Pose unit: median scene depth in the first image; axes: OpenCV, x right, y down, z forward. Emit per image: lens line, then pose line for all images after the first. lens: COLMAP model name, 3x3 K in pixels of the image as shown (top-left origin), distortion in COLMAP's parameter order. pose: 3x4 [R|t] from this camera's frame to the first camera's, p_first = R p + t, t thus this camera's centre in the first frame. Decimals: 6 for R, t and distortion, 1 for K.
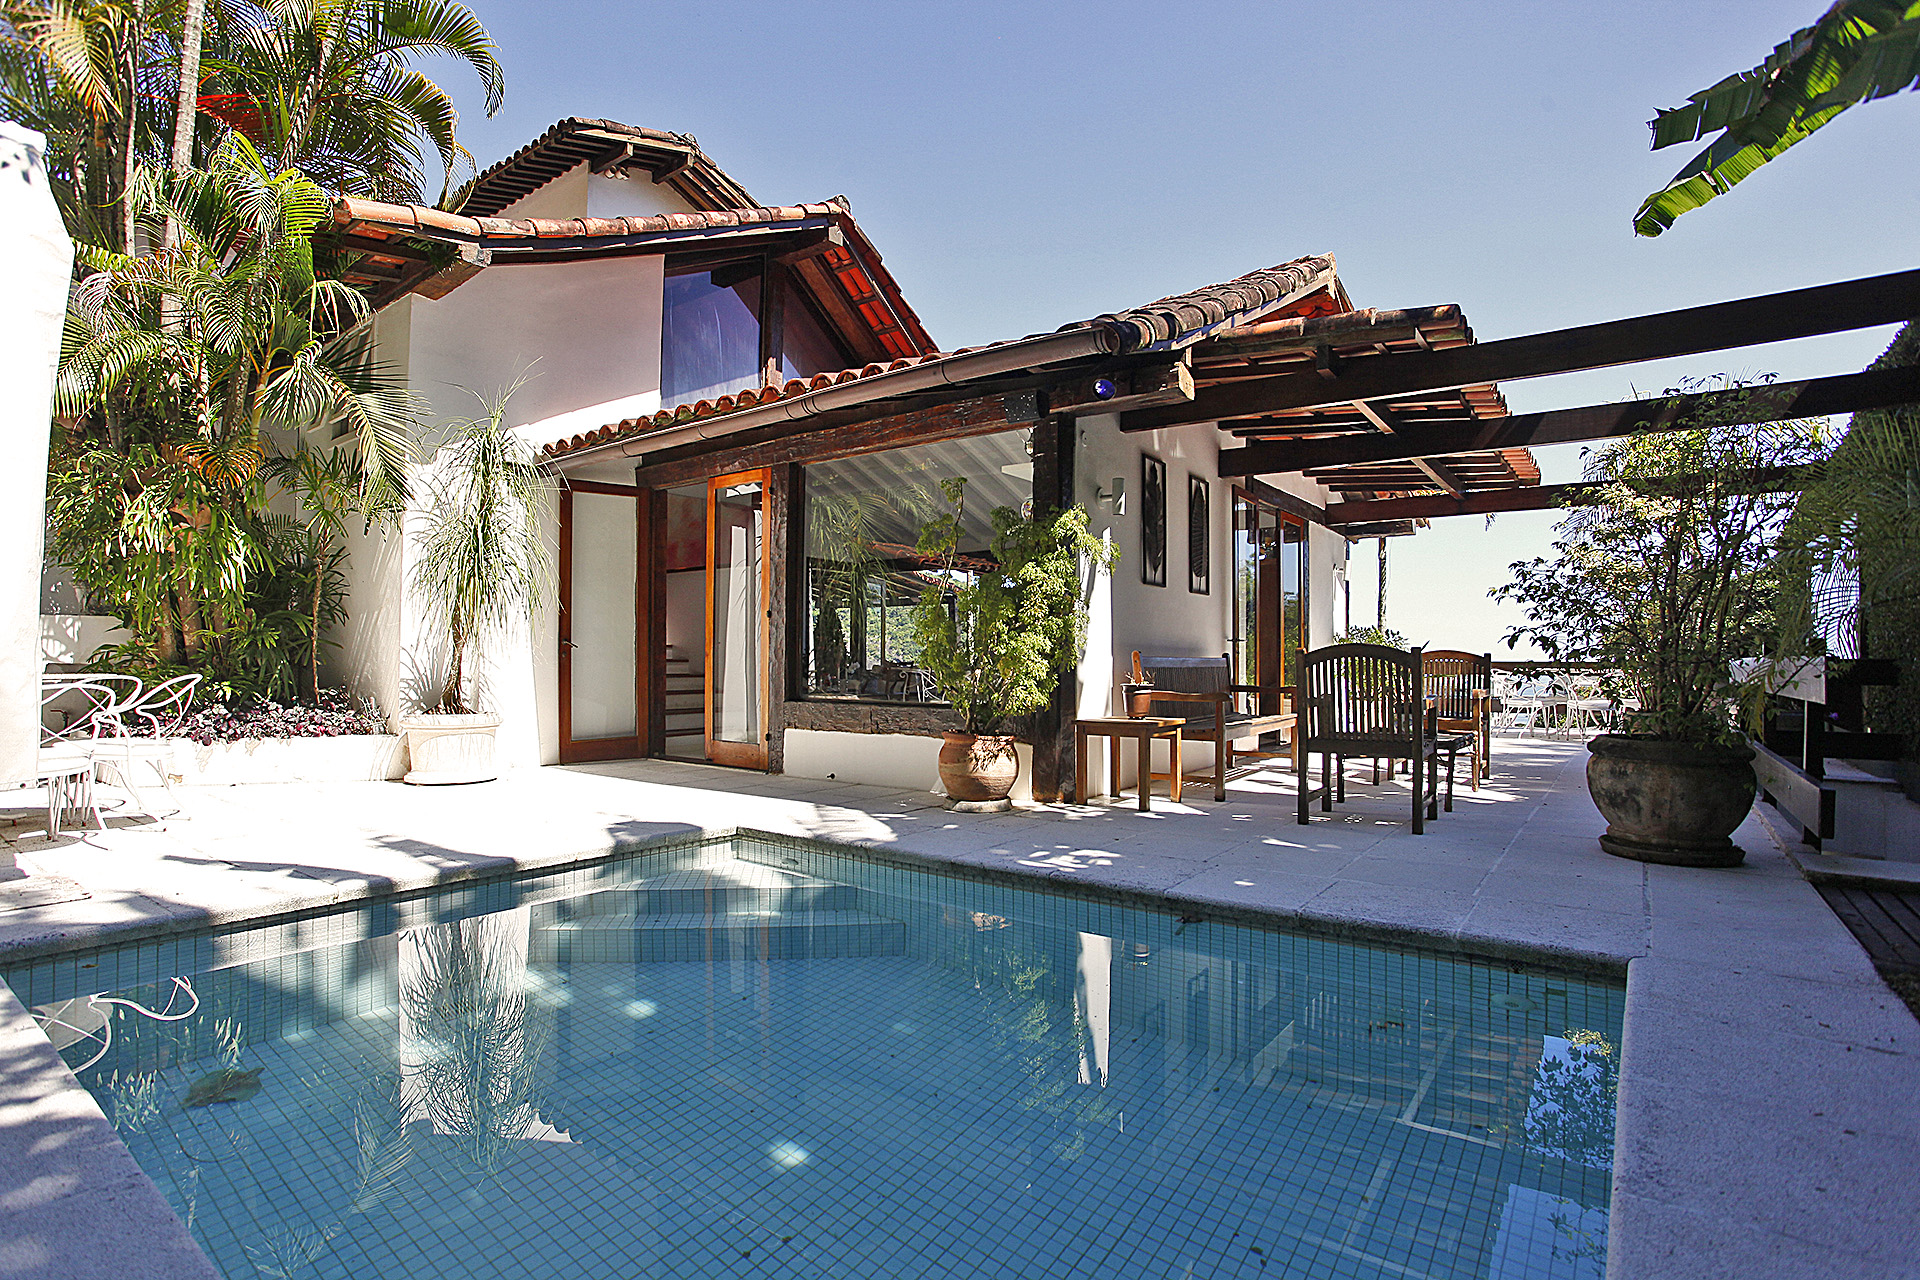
lens RADIAL K [[928.0, 0, 945.6], [0, 928.0, 643.2], [0, 0, 1]] dist [-0.058938, 0.017625]
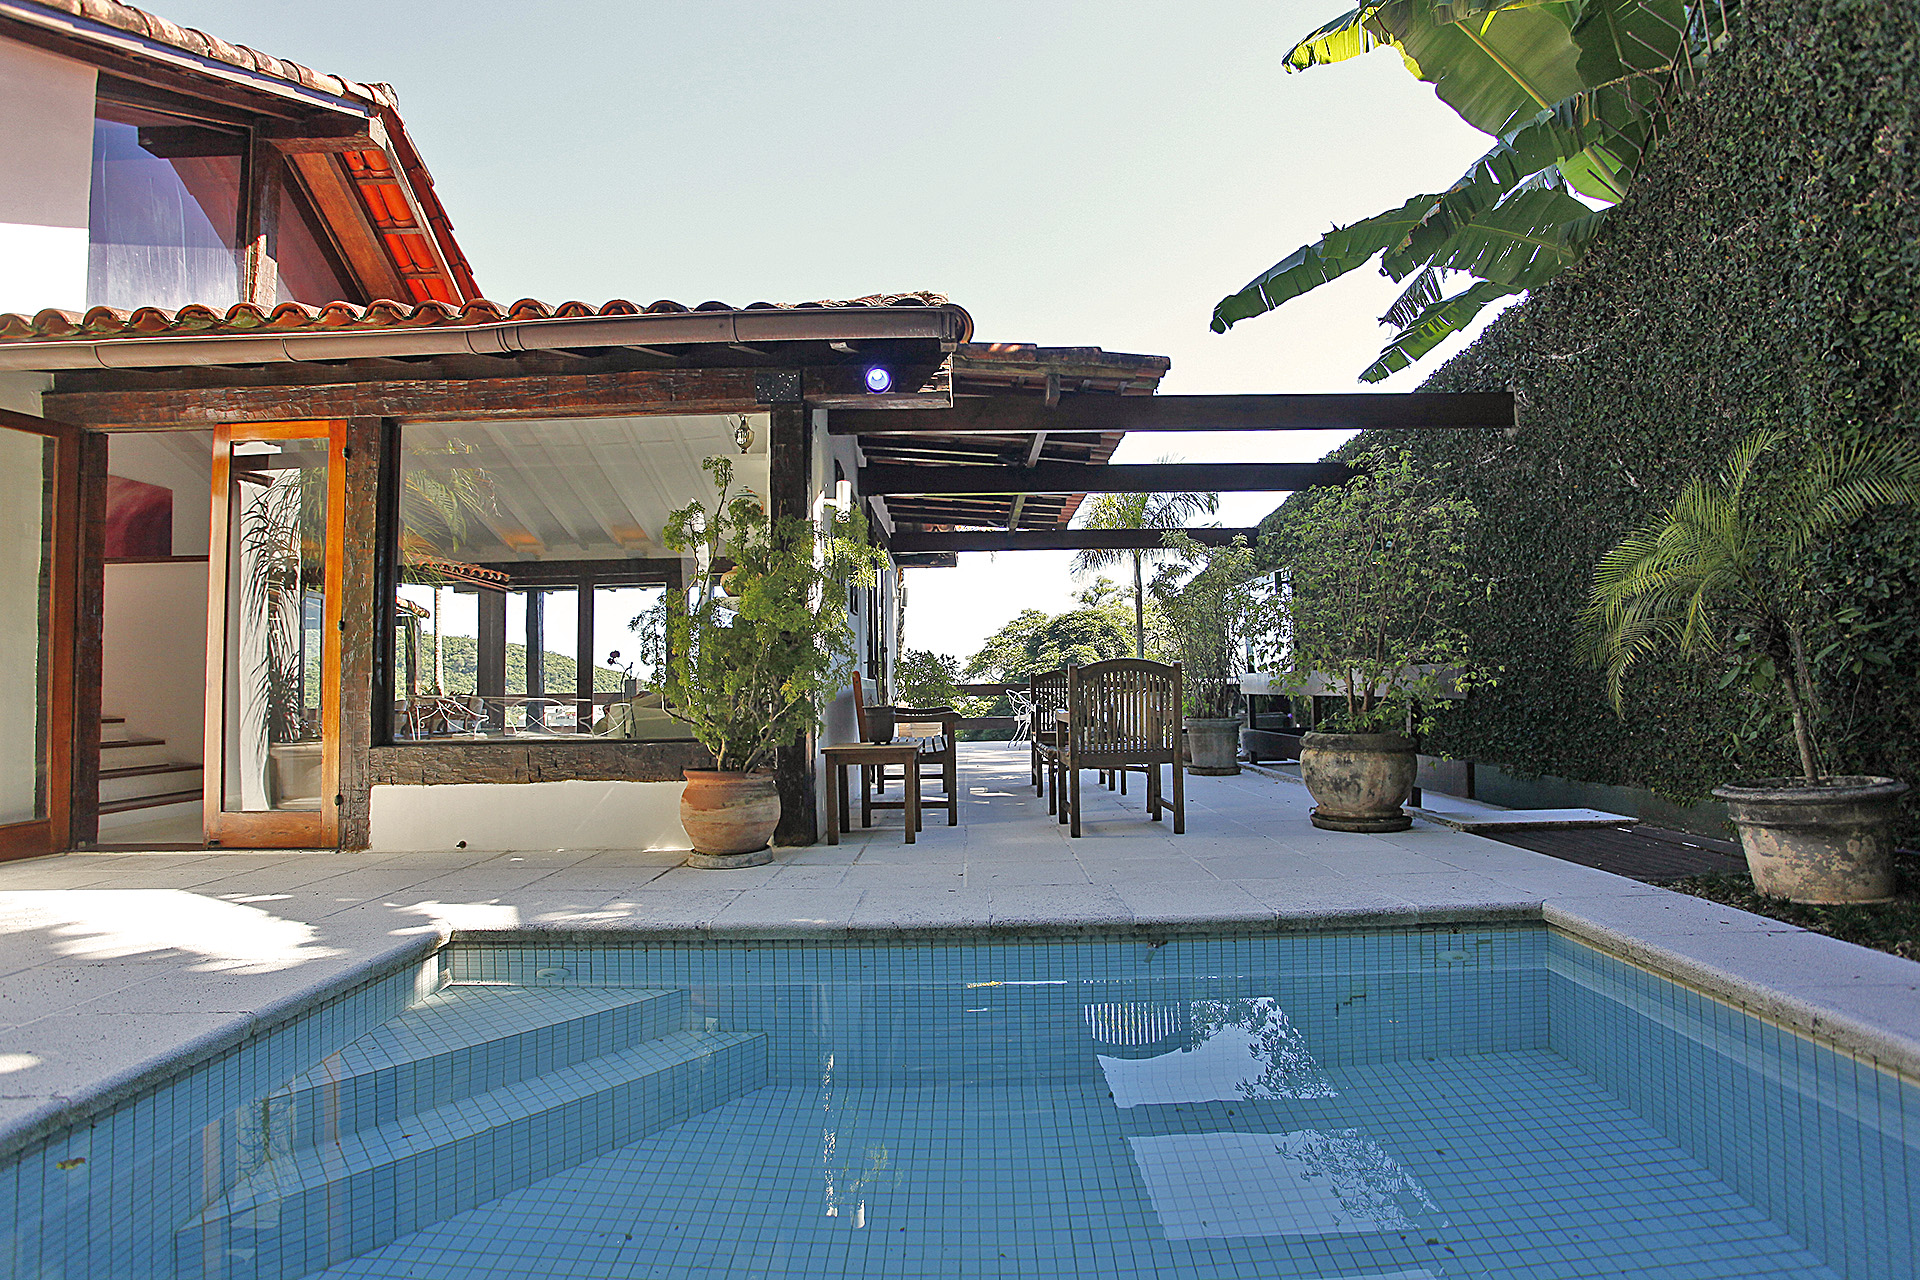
lens RADIAL K [[928.0, 0, 965.8], [0, 928.0, 639.9], [0, 0, 1]] dist [-0.058938, 0.017625]
pose [[0.799837, 0.010722, 0.600121, -0.224608], [0.009378, 0.999495, -0.030357, 0.005504], [-0.600143, 0.029909, 0.799333, 0.162264]]
